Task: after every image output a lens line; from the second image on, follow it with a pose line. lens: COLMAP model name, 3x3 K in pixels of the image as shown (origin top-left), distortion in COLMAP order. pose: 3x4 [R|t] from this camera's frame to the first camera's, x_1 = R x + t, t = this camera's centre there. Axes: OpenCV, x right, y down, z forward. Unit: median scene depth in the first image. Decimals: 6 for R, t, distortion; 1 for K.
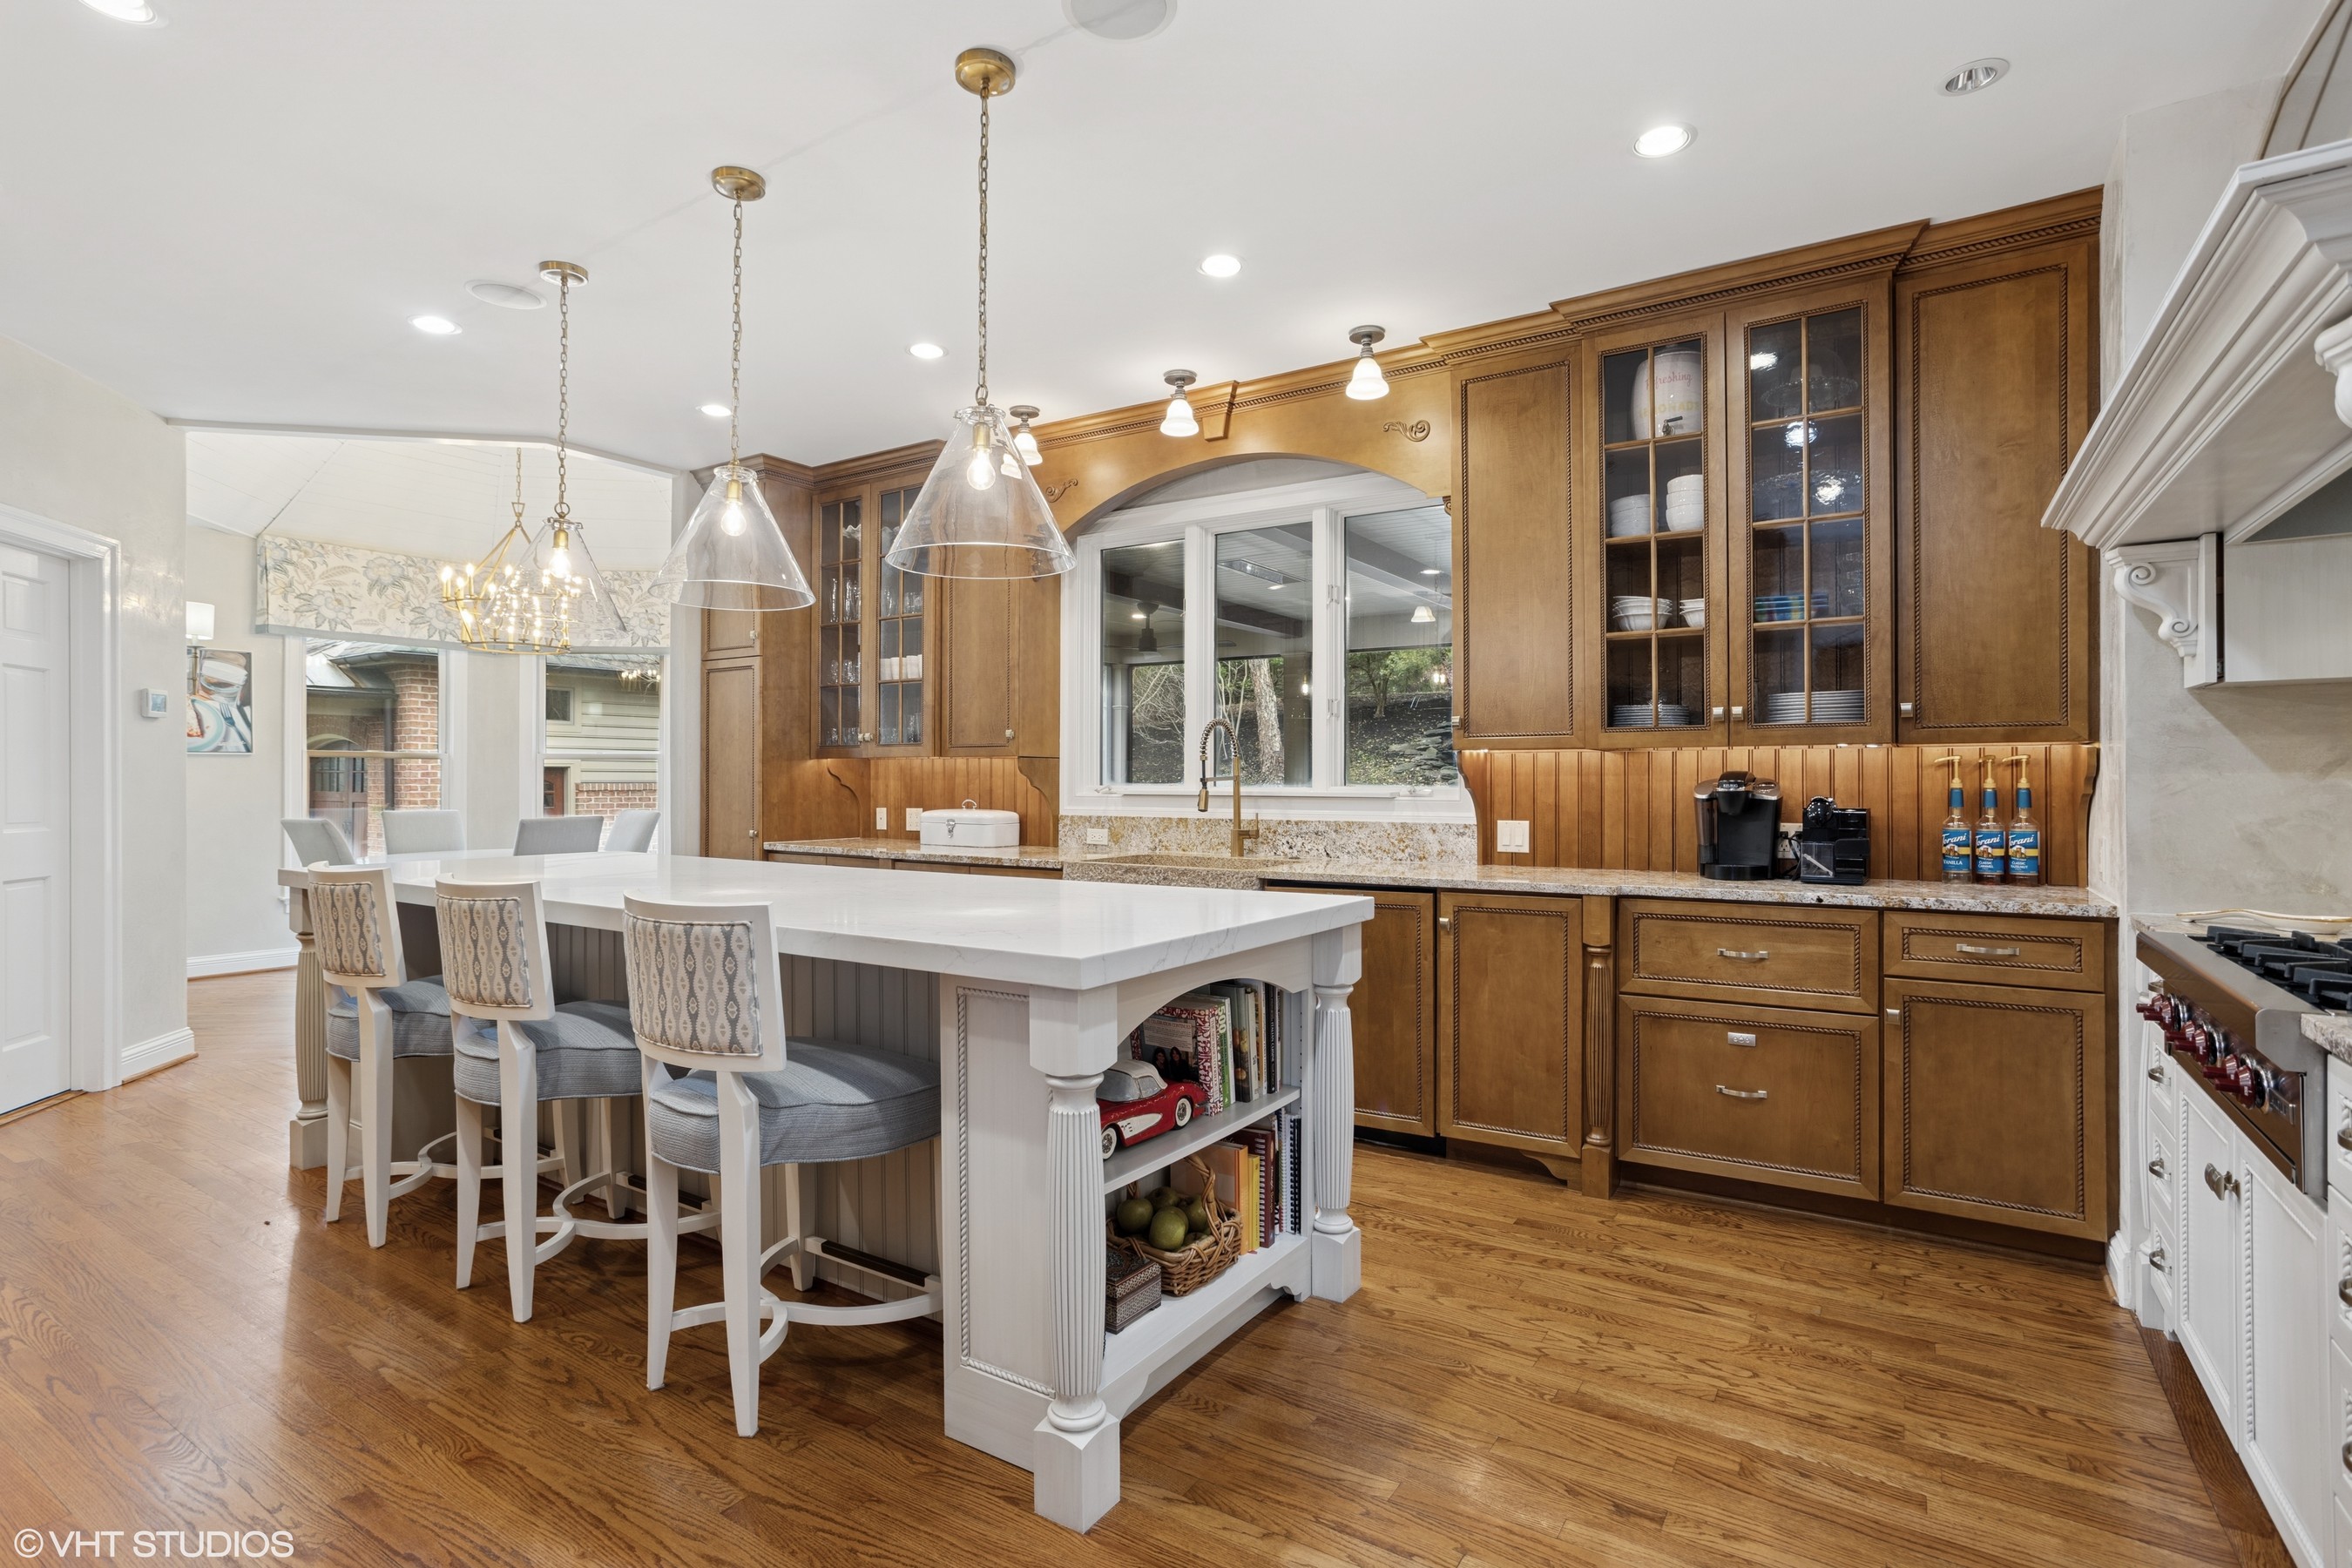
lens RADIAL K [[1143.1, 0, 1164.9], [0, 1143.1, 776.0], [0, 0, 1]] dist [-0.045680, 0.028455]
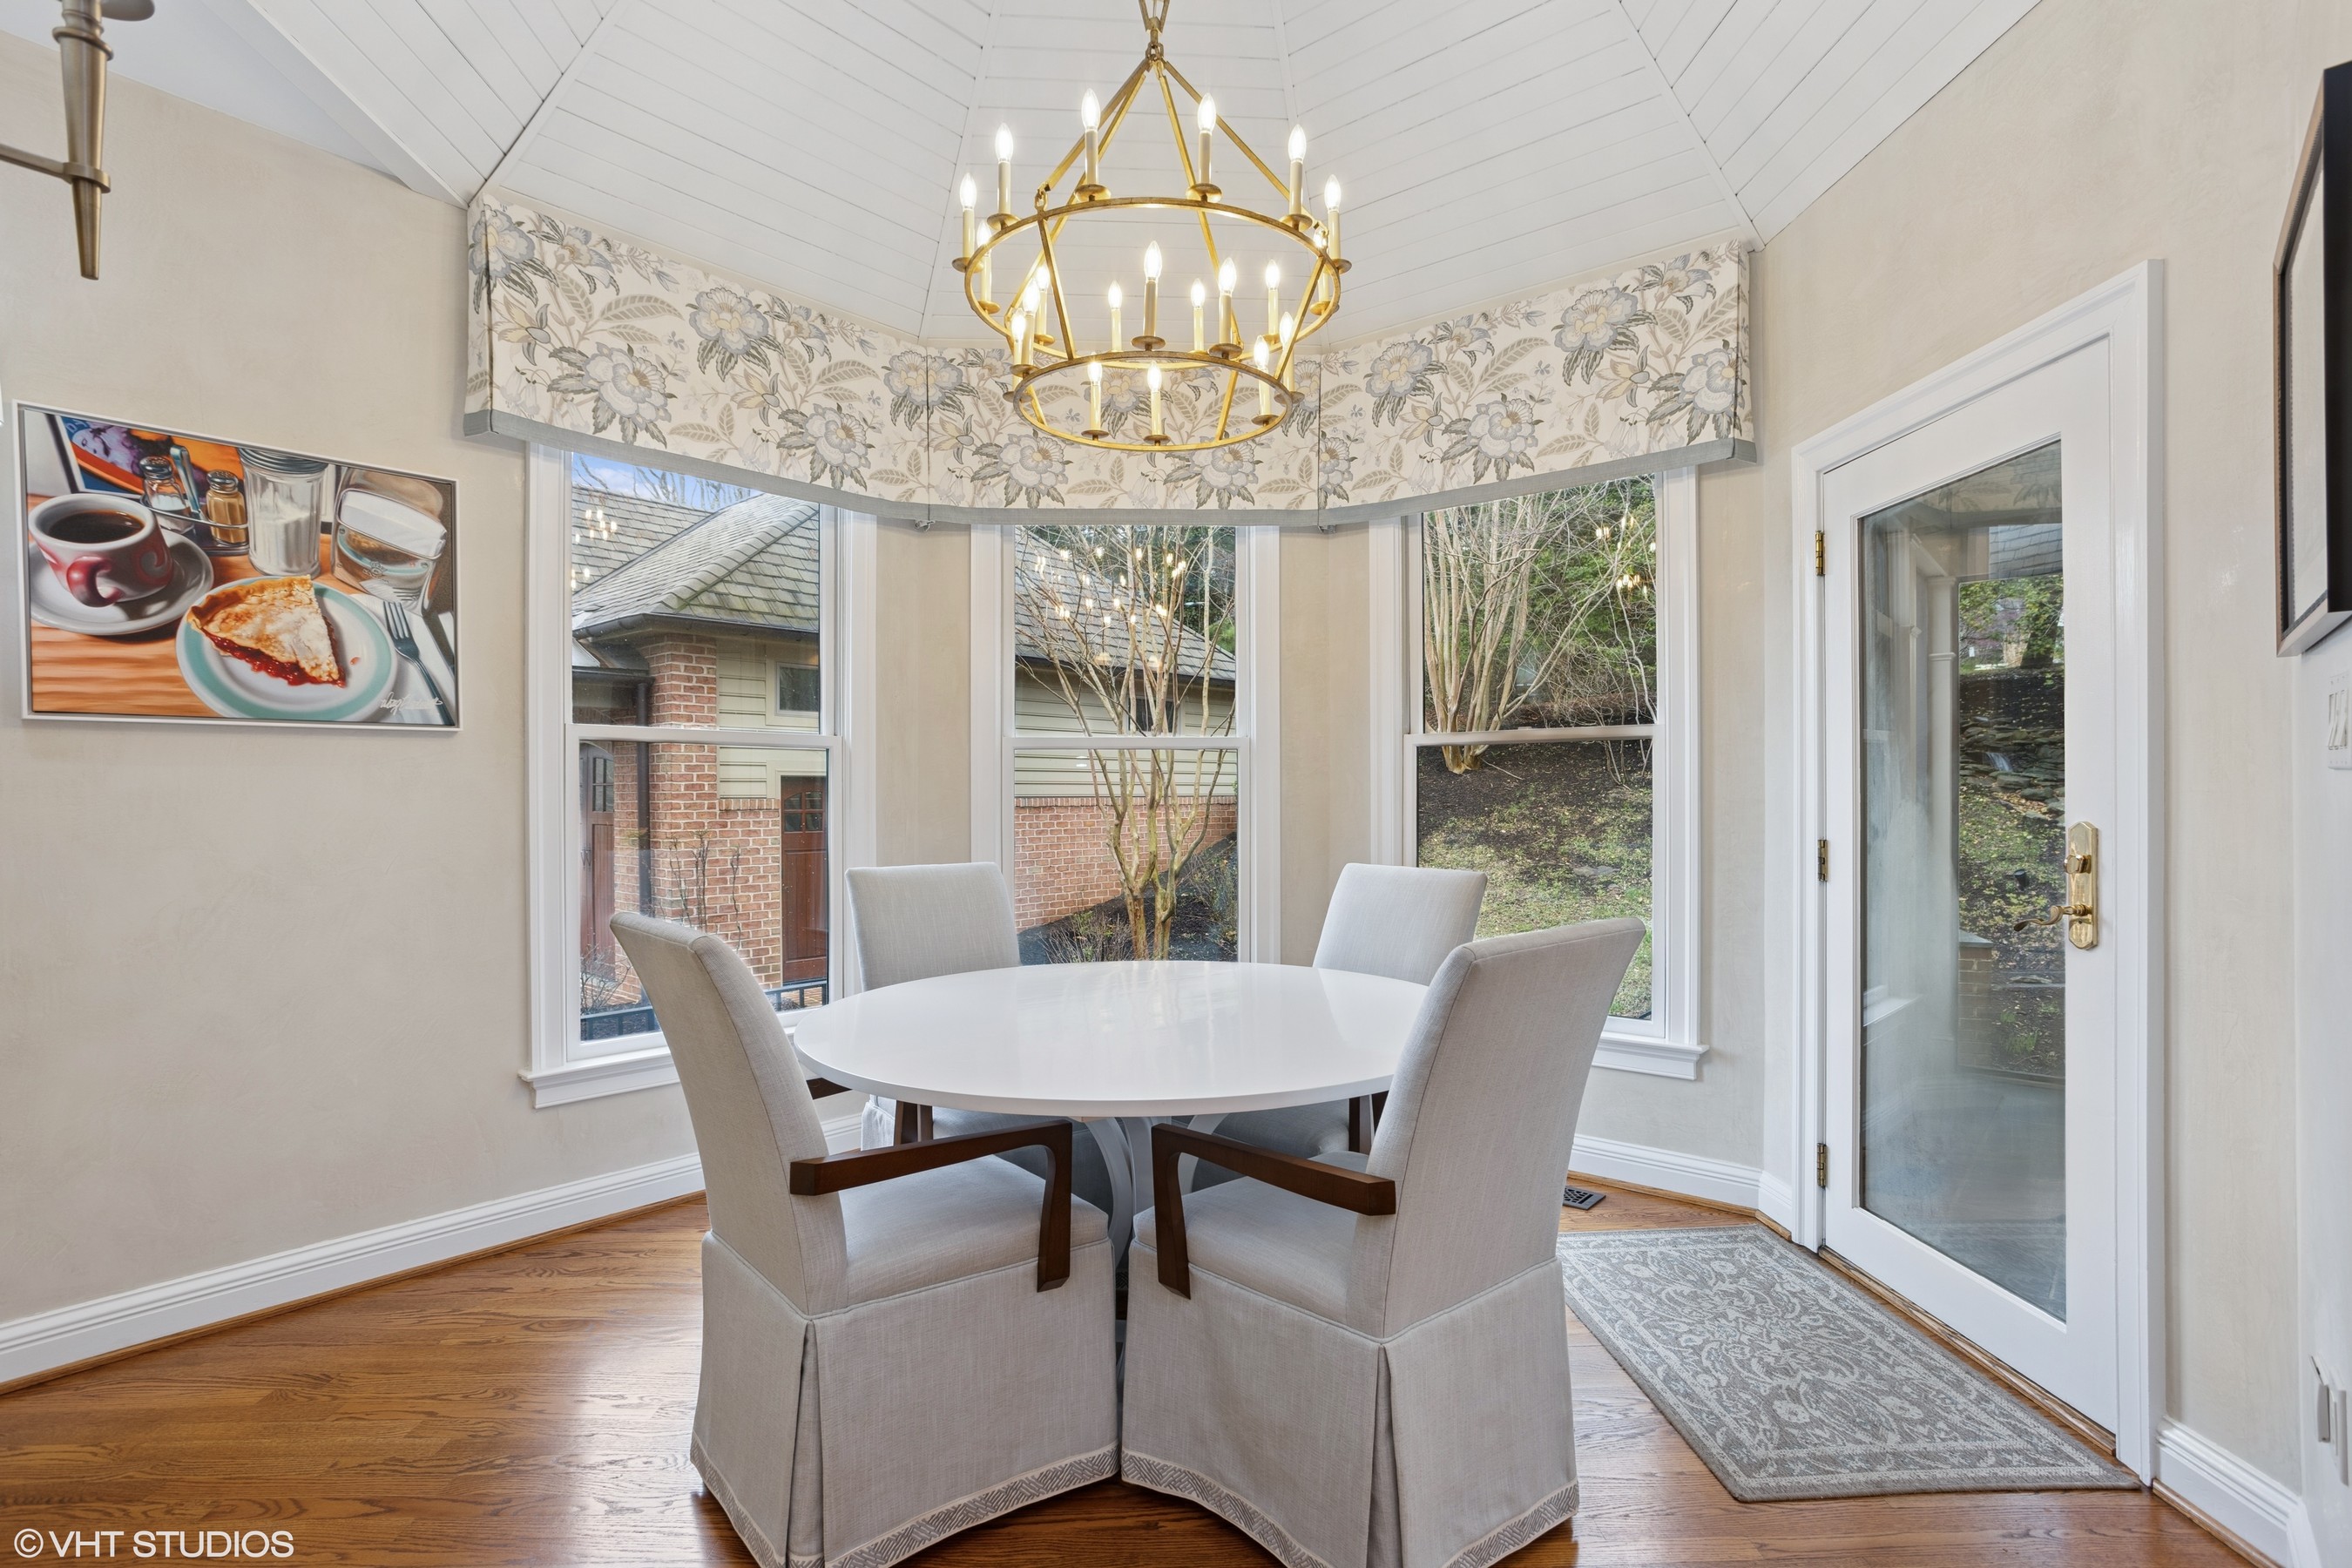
lens RADIAL K [[1143.1, 0, 1154.9], [0, 1143.1, 794.2], [0, 0, 1]] dist [-0.045680, 0.028455]
pose [[0.989513, -0.002585, -0.144424, -0.498087], [0.003422, 0.999979, 0.005548, 0.002382], [0.144406, -0.005984, 0.989500, 0.624581]]
